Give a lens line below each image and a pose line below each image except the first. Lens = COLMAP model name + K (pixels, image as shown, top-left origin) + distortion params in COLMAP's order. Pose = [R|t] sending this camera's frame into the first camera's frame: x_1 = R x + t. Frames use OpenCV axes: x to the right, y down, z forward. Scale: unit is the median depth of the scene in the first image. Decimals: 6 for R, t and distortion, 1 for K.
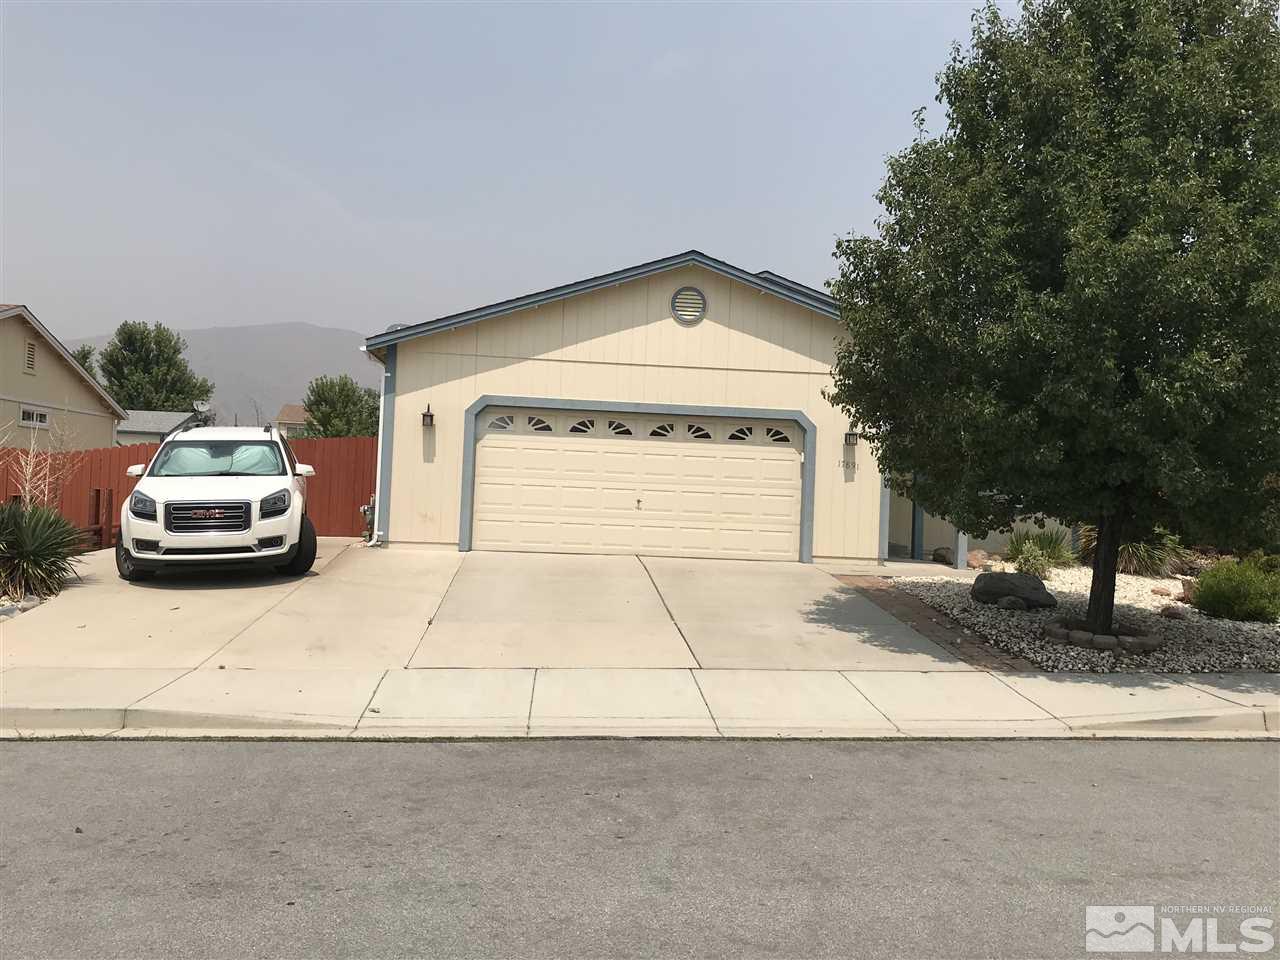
lens RADIAL K [[1037.4, 0, 667.5], [0, 1037.4, 496.1], [0, 0, 1]] dist [0.060564, -0.154961]
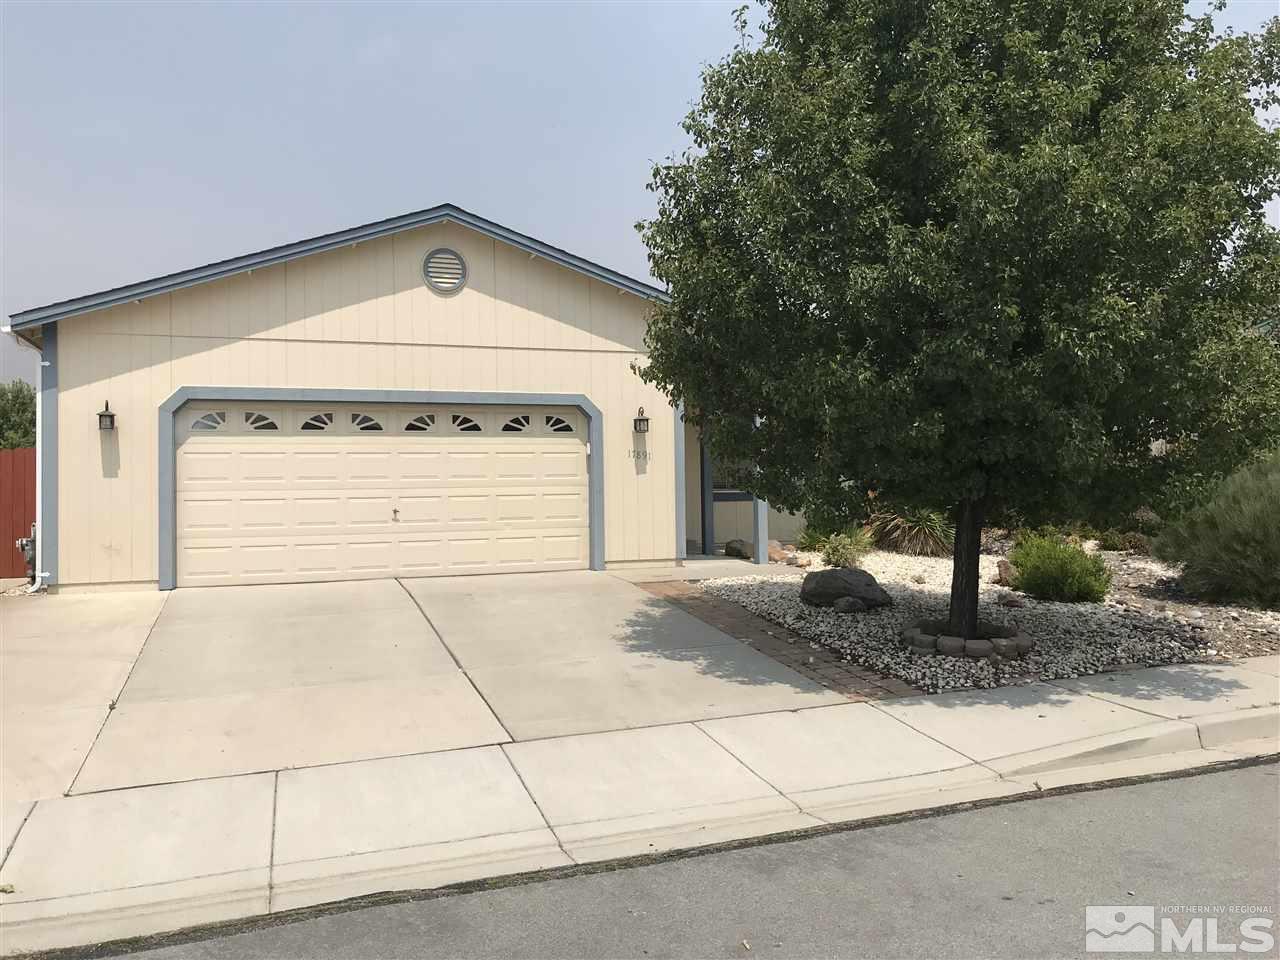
lens RADIAL K [[1049.7, 0, 640.0], [0, 1049.7, 480.0], [0, 0, 1]] dist [0.048462, -0.045763]
pose [[0.974413, -0.052502, 0.218547, -0.025429], [0.054677, 0.998496, -0.003910, -0.007106], [-0.218013, 0.015759, 0.975819, 0.189037]]
